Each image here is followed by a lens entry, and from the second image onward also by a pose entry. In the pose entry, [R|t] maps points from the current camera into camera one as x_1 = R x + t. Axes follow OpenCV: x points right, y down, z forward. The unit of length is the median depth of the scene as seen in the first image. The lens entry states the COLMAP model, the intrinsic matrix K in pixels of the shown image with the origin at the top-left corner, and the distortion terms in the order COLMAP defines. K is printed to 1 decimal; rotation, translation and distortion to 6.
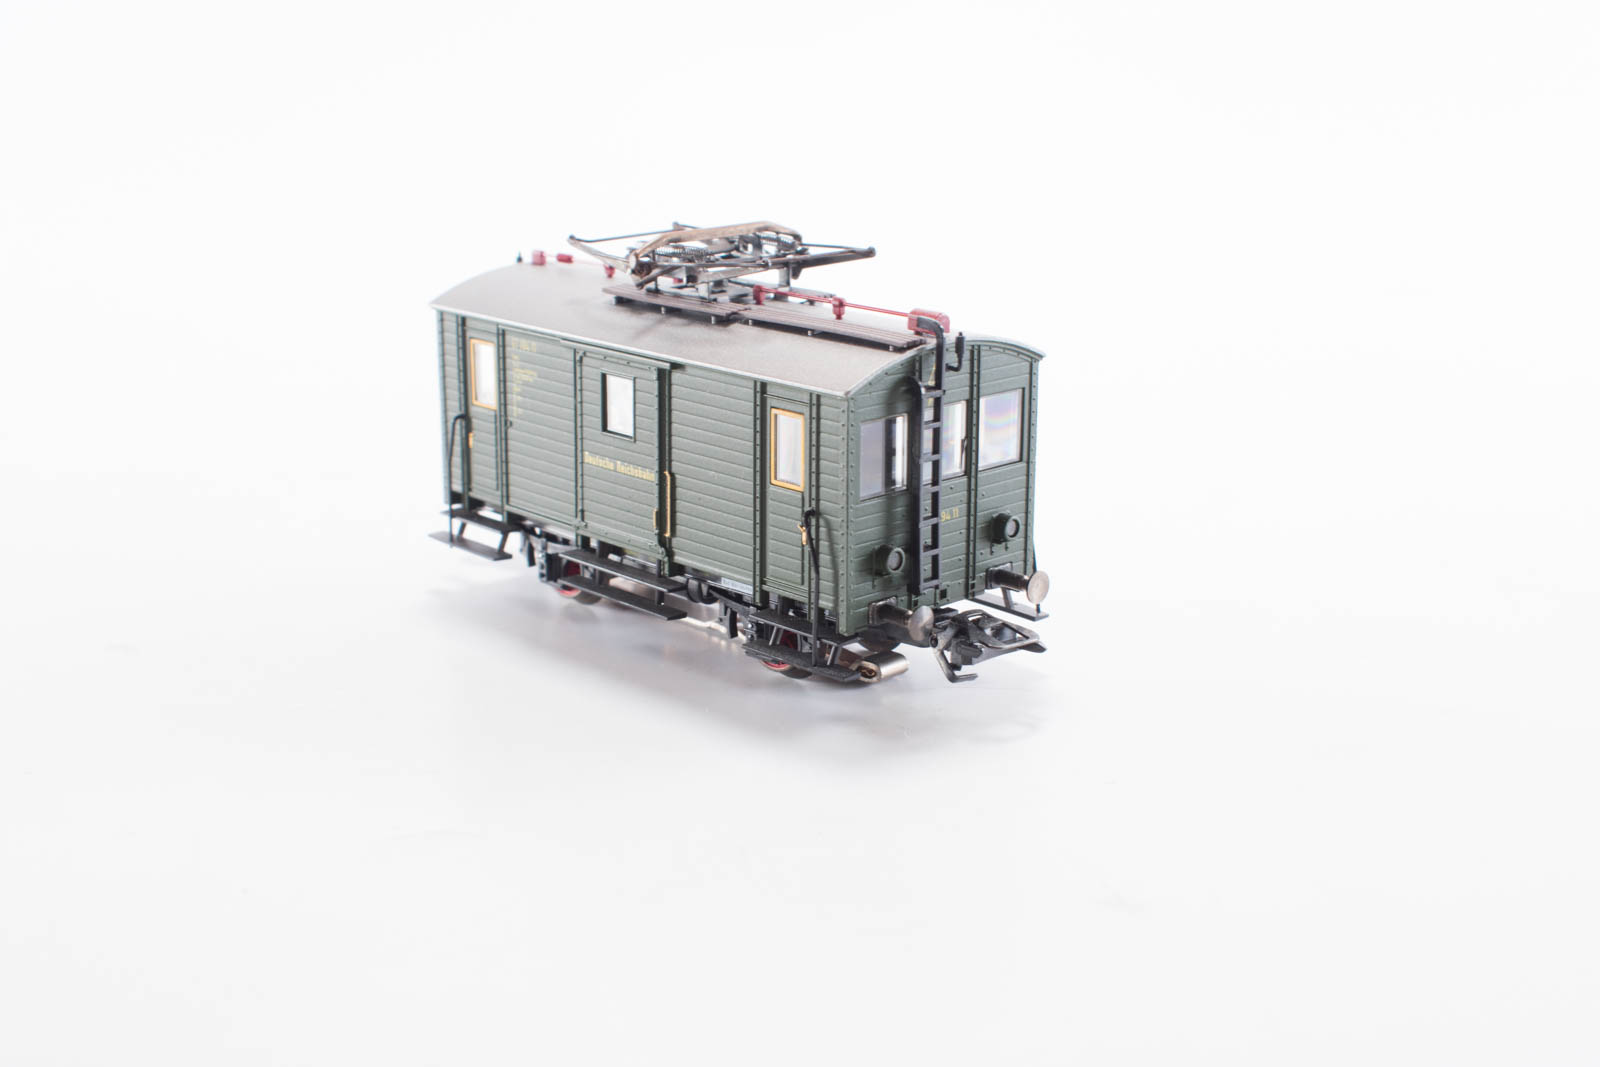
lens RADIAL K [[2144.0, 0, 809.2], [0, 2144.0, 540.1], [0, 0, 1]] dist [0.015195, 0.000000]
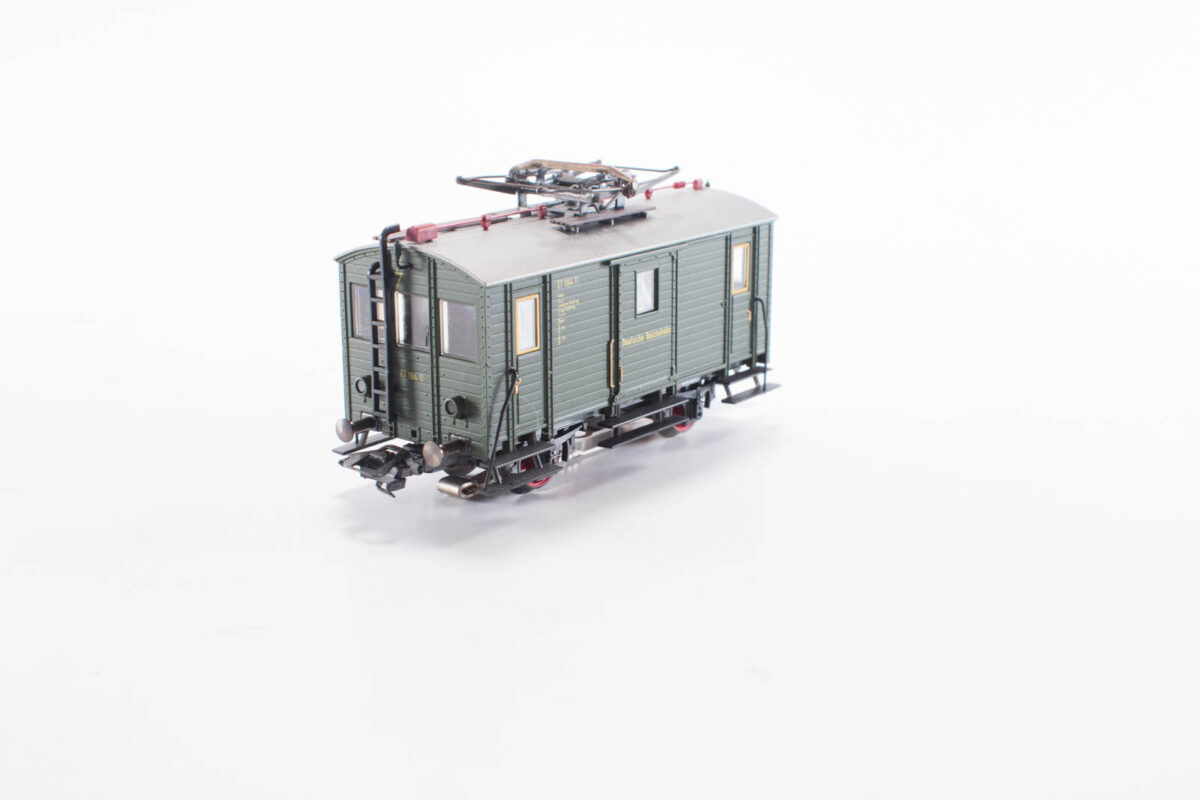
lens RADIAL K [[1608.0, 0, 599.2], [0, 1608.0, 399.4], [0, 0, 1]] dist [0.015195, 0.000000]
pose [[-0.148437, -0.268404, 0.951801, -1.048800], [0.260328, 0.917911, 0.299446, -0.305722], [-0.954042, 0.292230, -0.066379, 1.083312]]
